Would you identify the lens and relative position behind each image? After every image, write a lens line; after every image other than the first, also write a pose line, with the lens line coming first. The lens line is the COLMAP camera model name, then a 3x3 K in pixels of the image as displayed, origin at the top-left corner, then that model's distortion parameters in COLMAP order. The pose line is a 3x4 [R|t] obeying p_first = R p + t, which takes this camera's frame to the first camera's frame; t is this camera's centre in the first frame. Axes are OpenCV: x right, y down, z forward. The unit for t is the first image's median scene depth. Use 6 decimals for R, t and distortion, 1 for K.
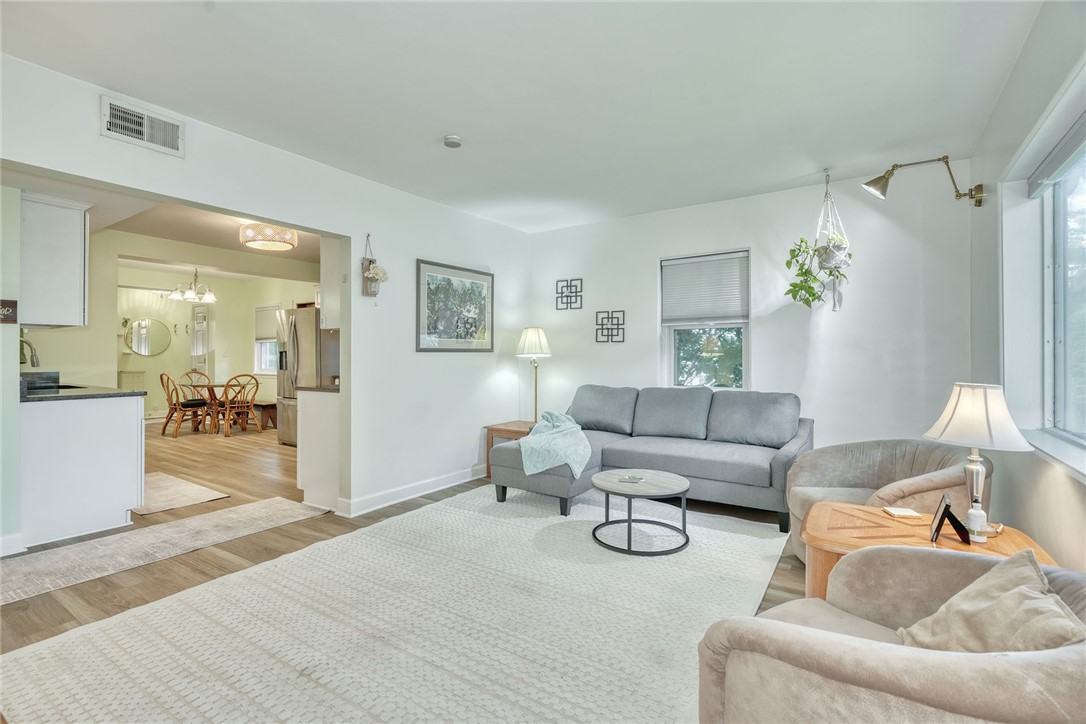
lens RADIAL K [[503.1, 0, 539.8], [0, 503.1, 360.3], [0, 0, 1]] dist [0.000903, 0.000309]
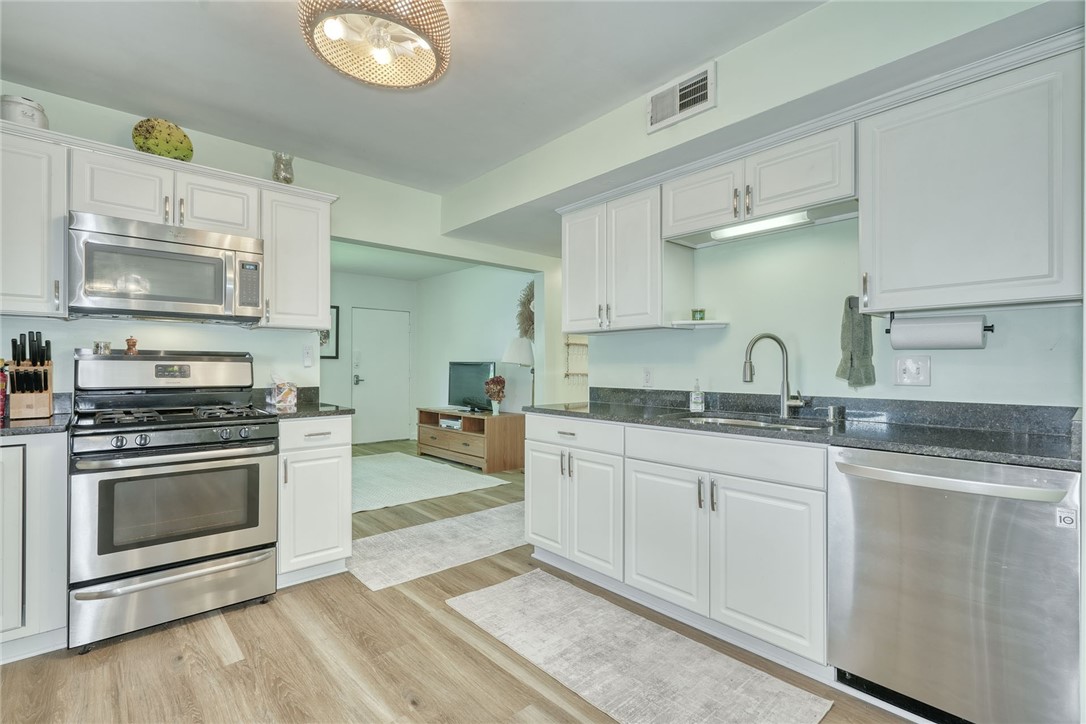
lens RADIAL K [[505.6, 0, 544.0], [0, 505.6, 365.0], [0, 0, 1]] dist [-0.000643, 0.000198]
pose [[-0.973022, -0.001148, 0.230711, -0.493921], [-0.000554, 0.999996, 0.002640, -0.005249], [-0.230713, 0.002440, -0.973019, 0.886670]]
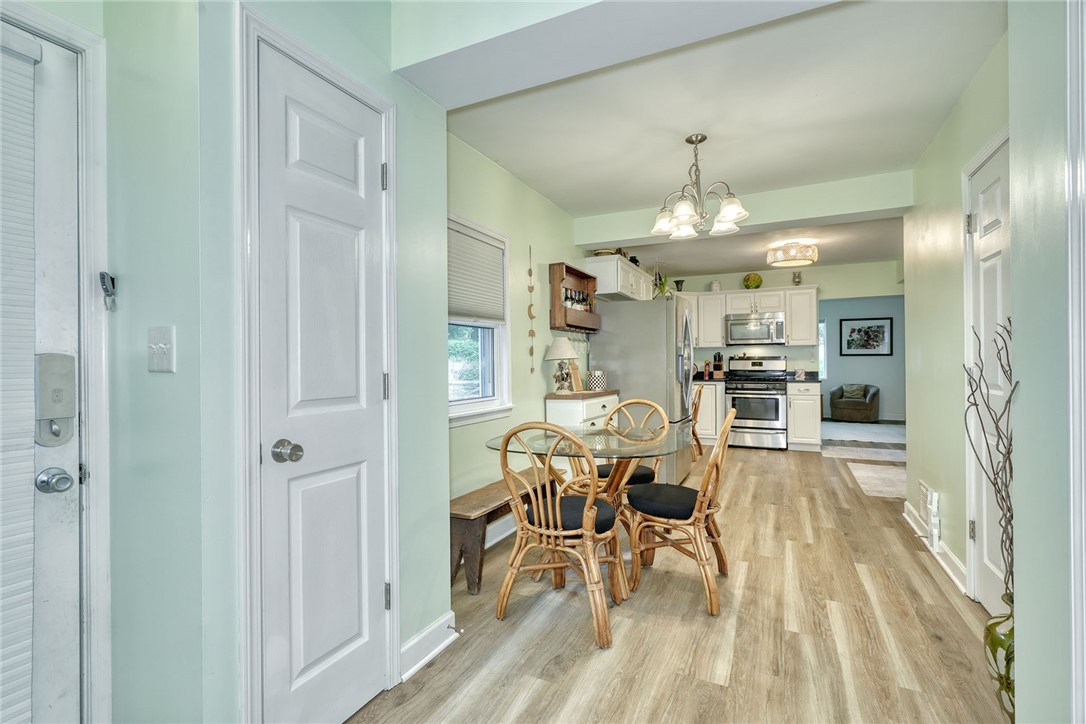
lens RADIAL K [[503.1, 0, 539.8], [0, 503.1, 360.3], [0, 0, 1]] dist [0.000903, 0.000309]
pose [[-0.155482, 0.006799, 0.987815, -1.049223], [0.013460, 0.999898, -0.004763, -0.008246], [-0.987747, 0.012556, -0.155558, 1.164243]]
